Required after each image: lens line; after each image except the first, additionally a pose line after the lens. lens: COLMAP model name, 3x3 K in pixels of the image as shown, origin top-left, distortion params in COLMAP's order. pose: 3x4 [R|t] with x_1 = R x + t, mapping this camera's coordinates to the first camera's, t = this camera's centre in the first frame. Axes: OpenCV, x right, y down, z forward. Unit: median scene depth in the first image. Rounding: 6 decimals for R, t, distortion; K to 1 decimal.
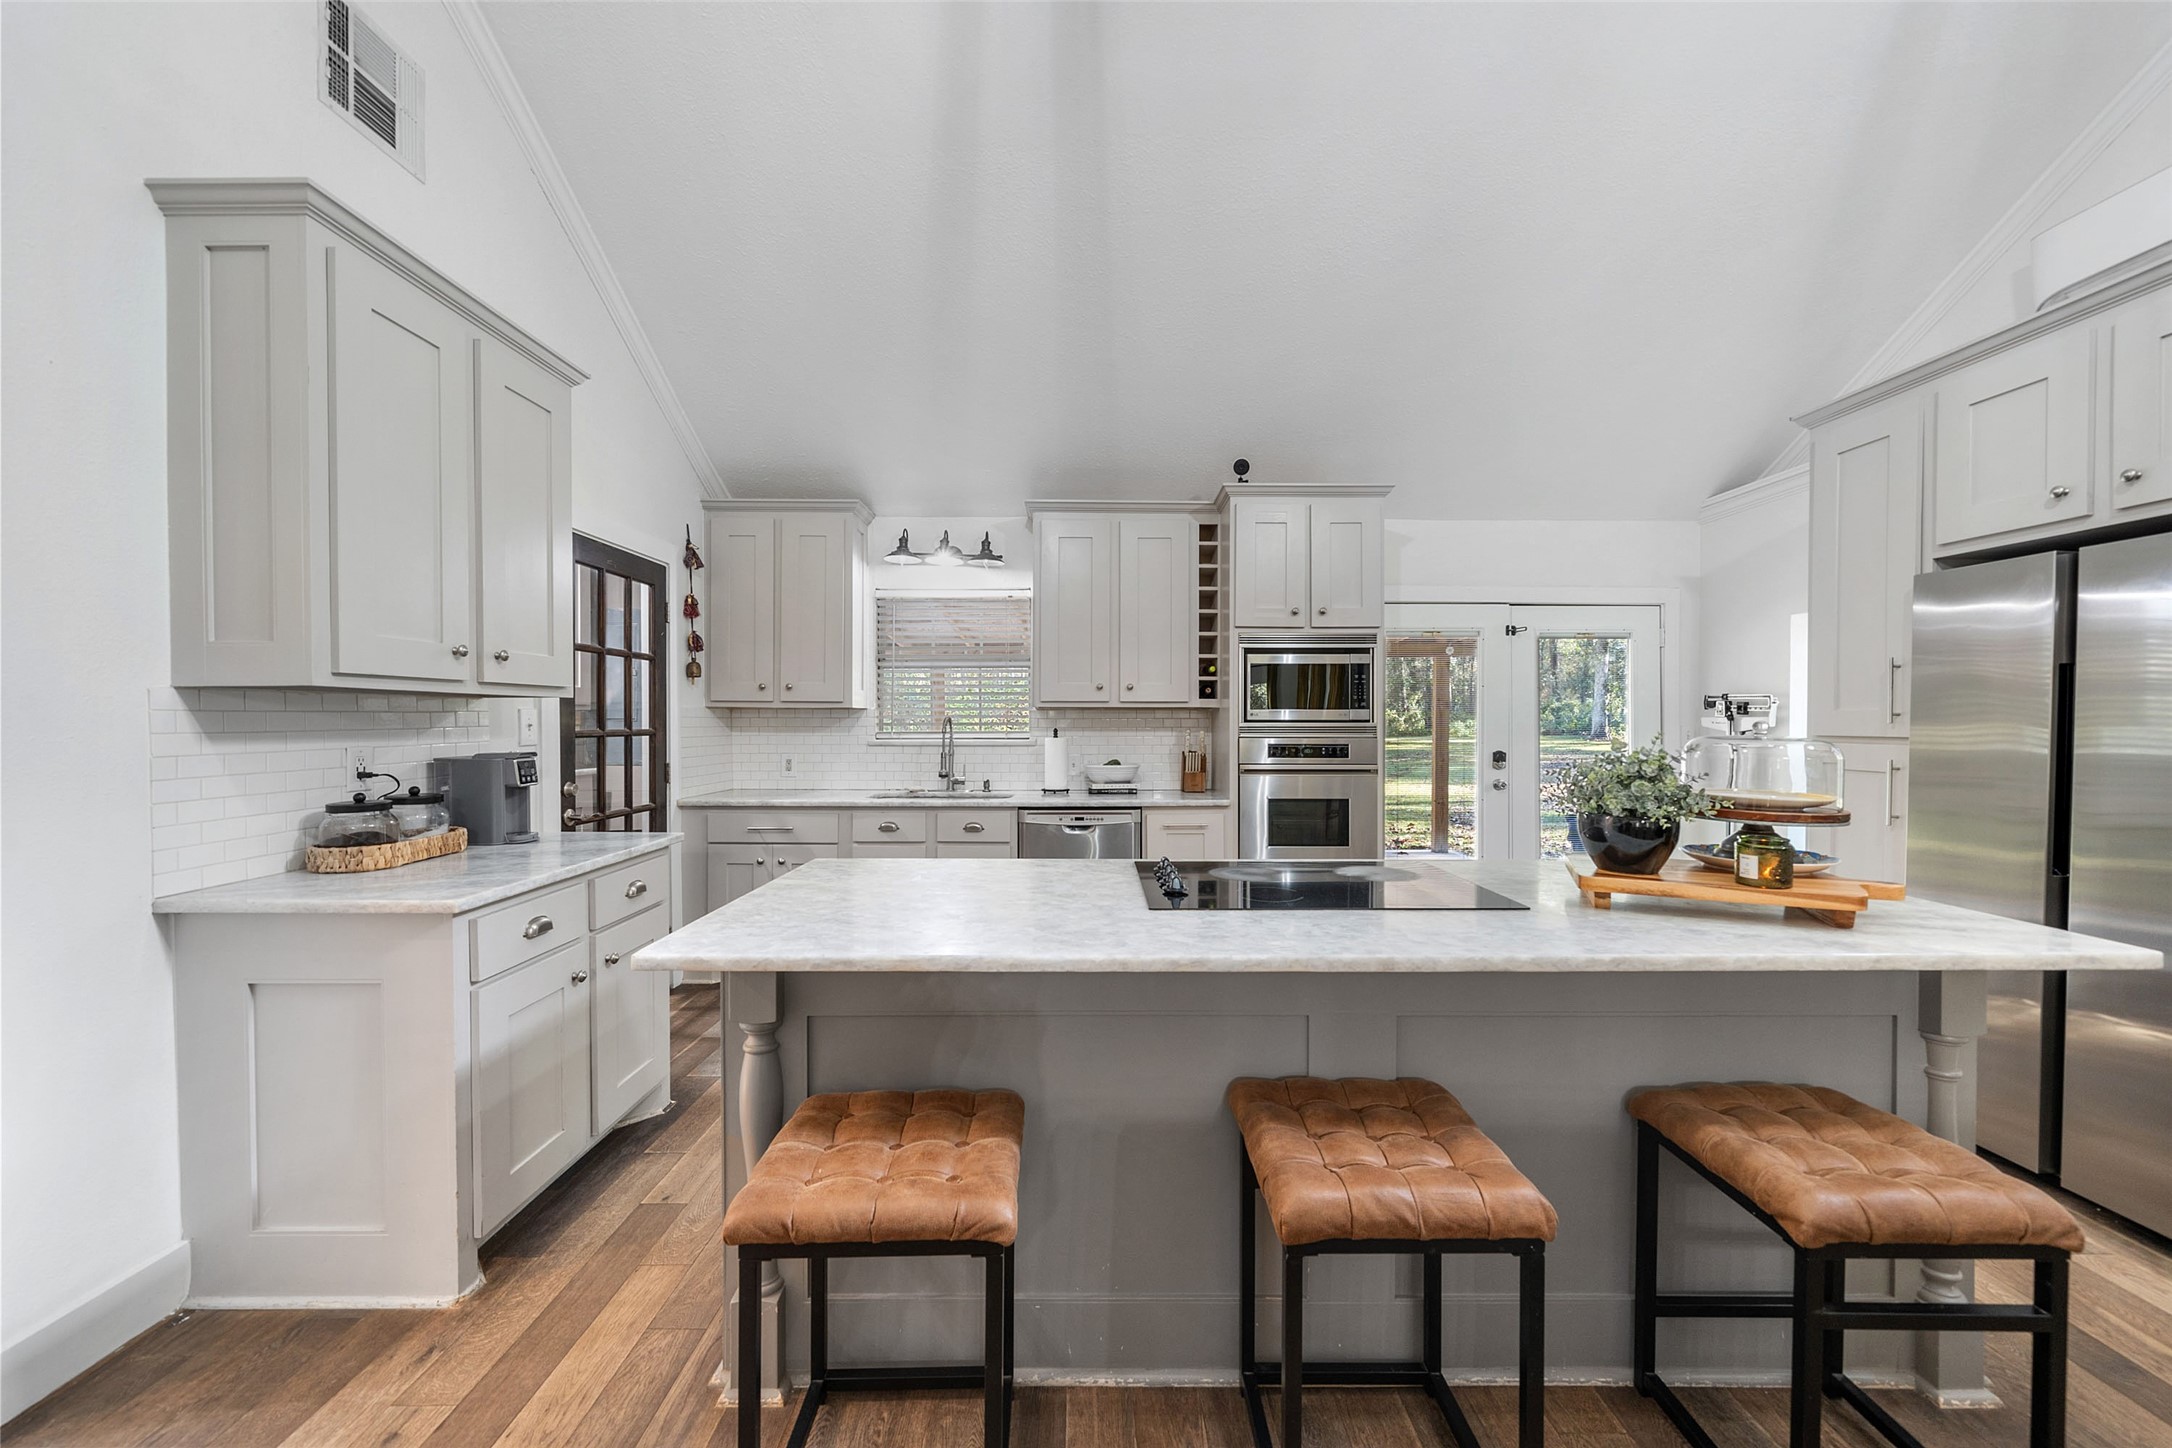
lens RADIAL K [[819.2, 0, 1088.1], [0, 819.2, 725.7], [0, 0, 1]] dist [-0.002044, -0.000146]
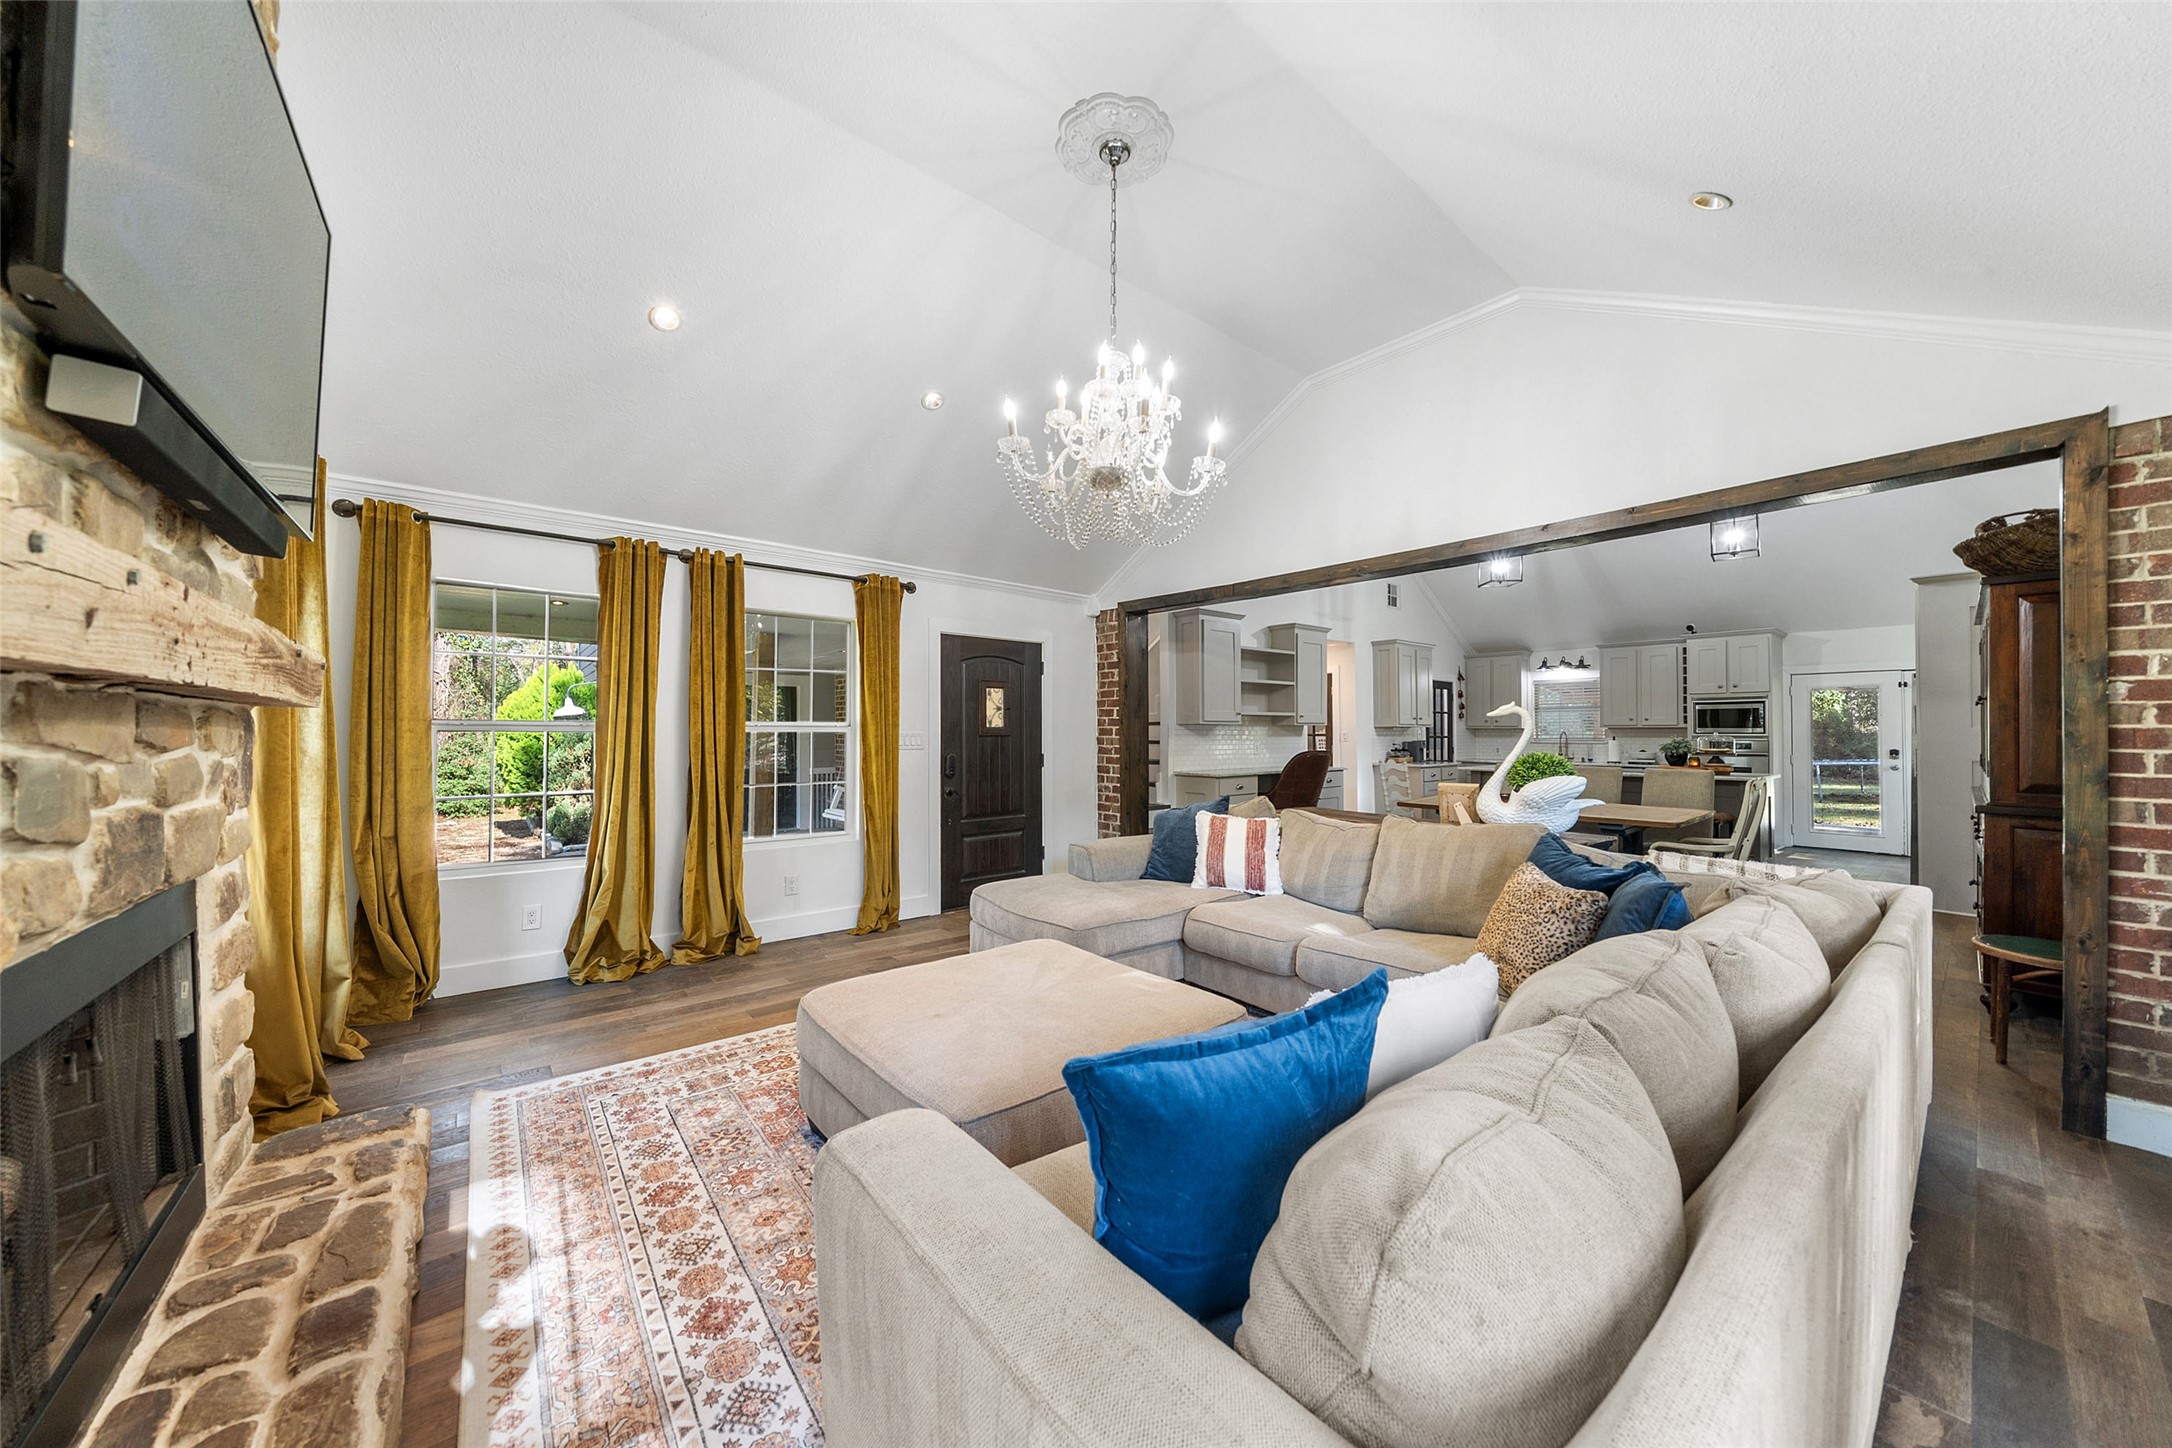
lens RADIAL K [[756.5, 0, 1086.0], [0, 756.5, 724.0], [0, 0, 1]] dist [-0.006173, -0.000010]
pose [[0.623162, -0.009715, -0.782033, 0.802812], [-0.006677, 0.999820, -0.017741, 0.018671], [0.782065, 0.016277, 0.622985, -1.752236]]
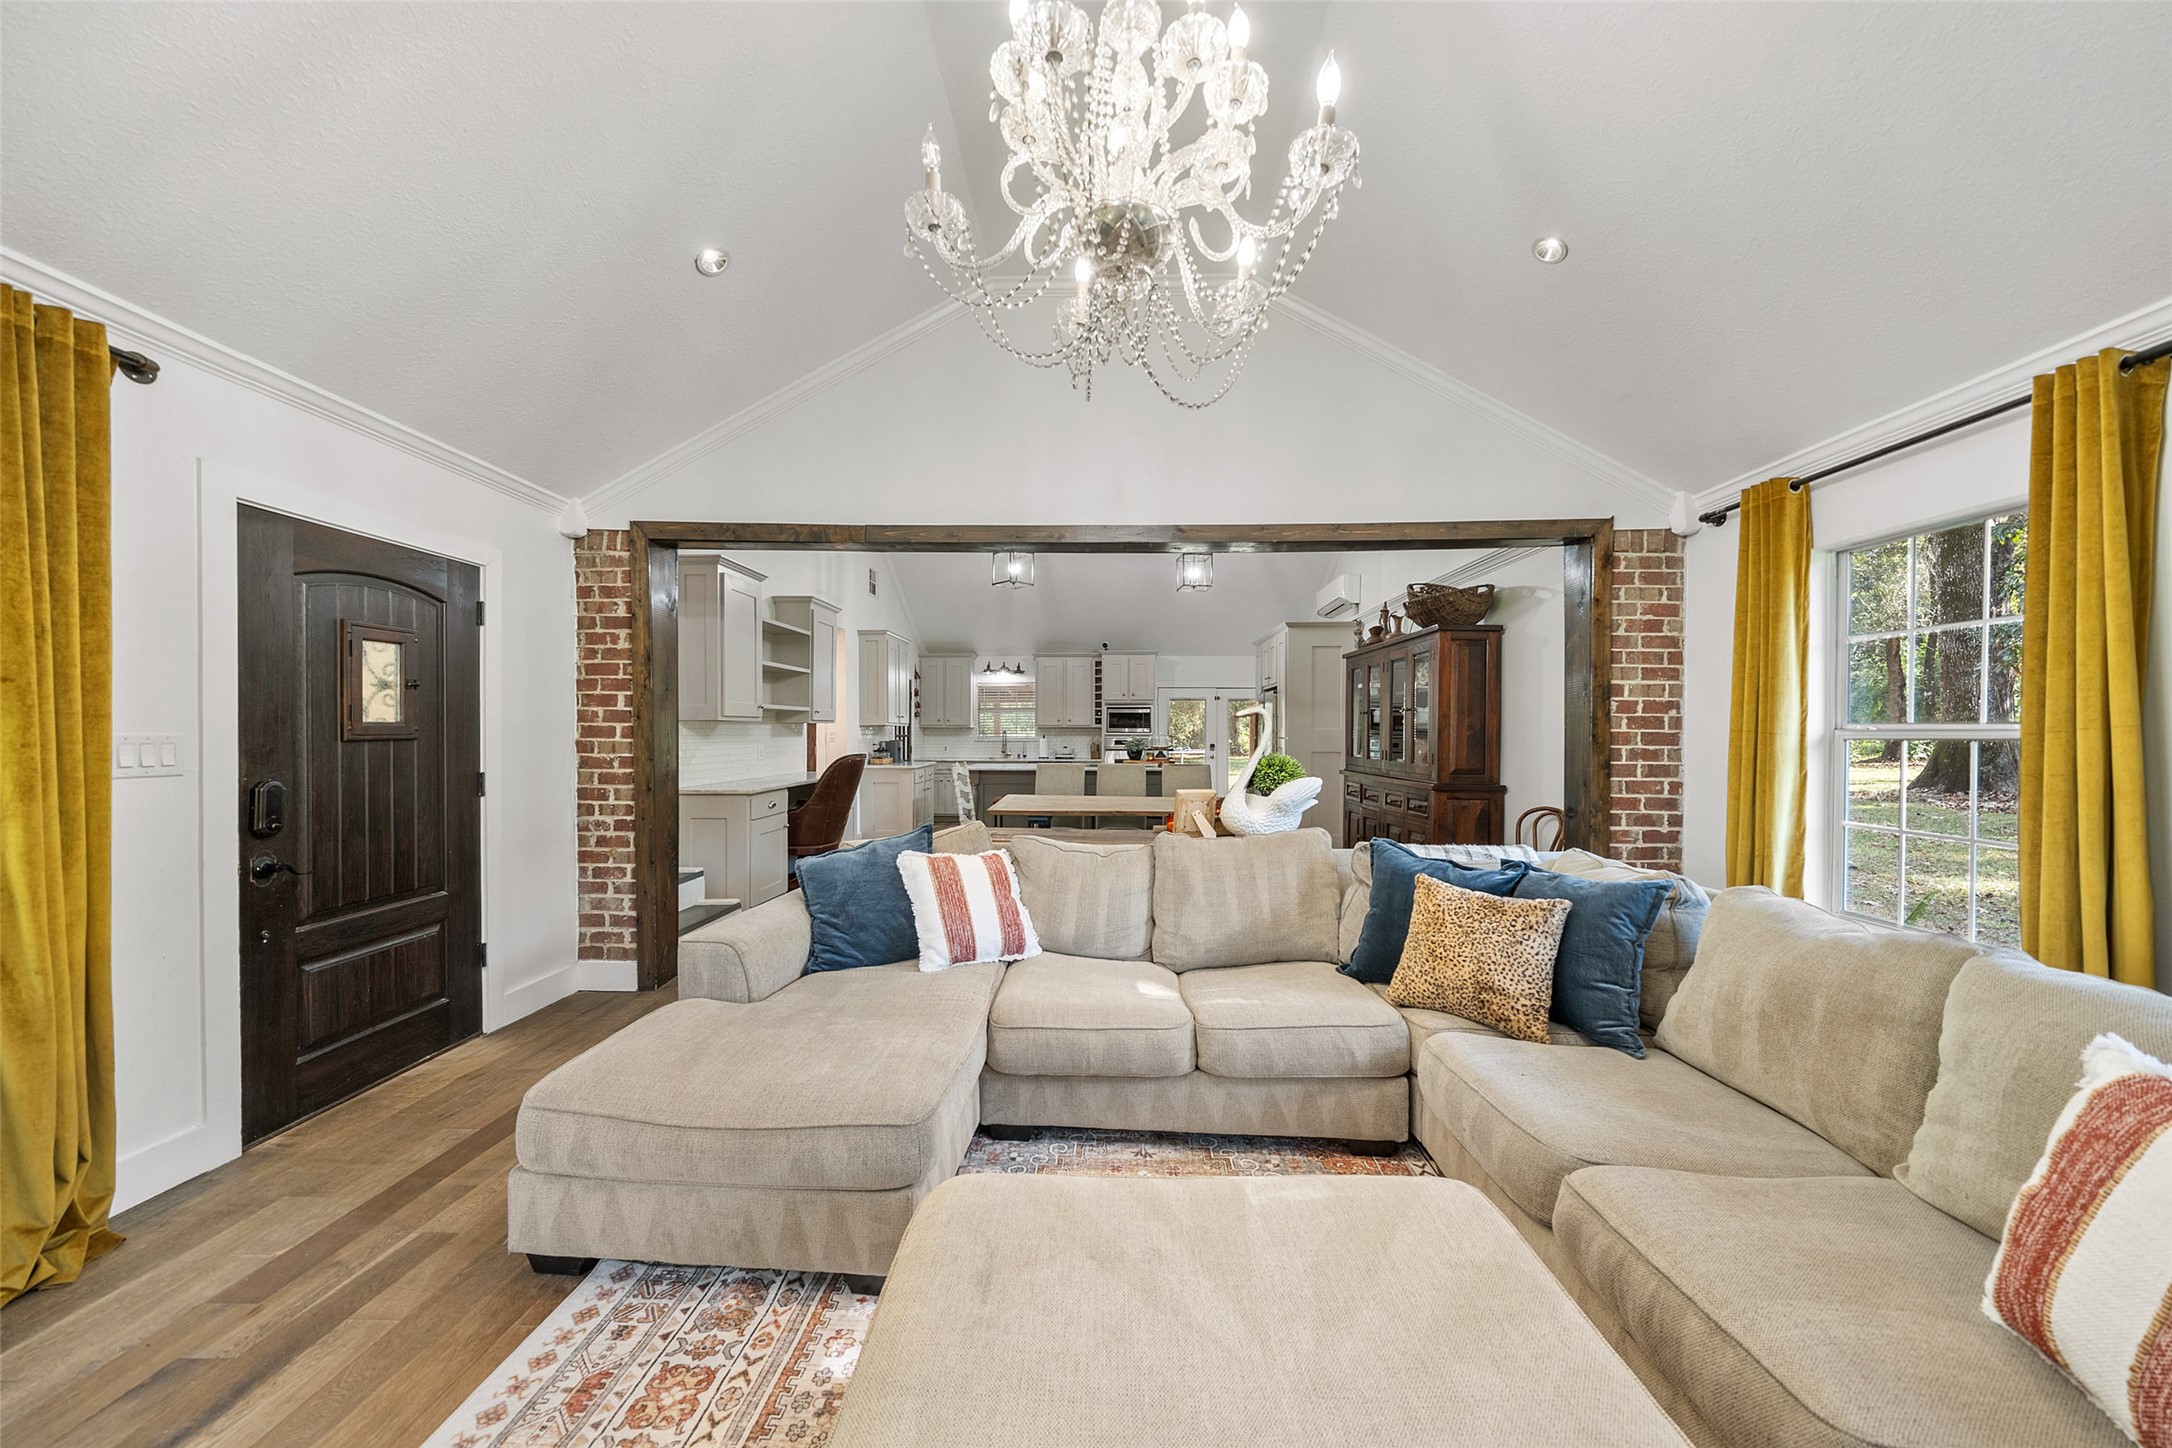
lens RADIAL K [[752.2, 0, 1094.9], [0, 752.2, 729.6], [0, 0, 1]] dist [-0.002165, -0.000058]
pose [[0.999233, 0.000781, -0.039144, 0.253693], [-0.001197, 0.999943, -0.010613, 0.013617], [0.039133, 0.010652, 0.999177, -1.658928]]
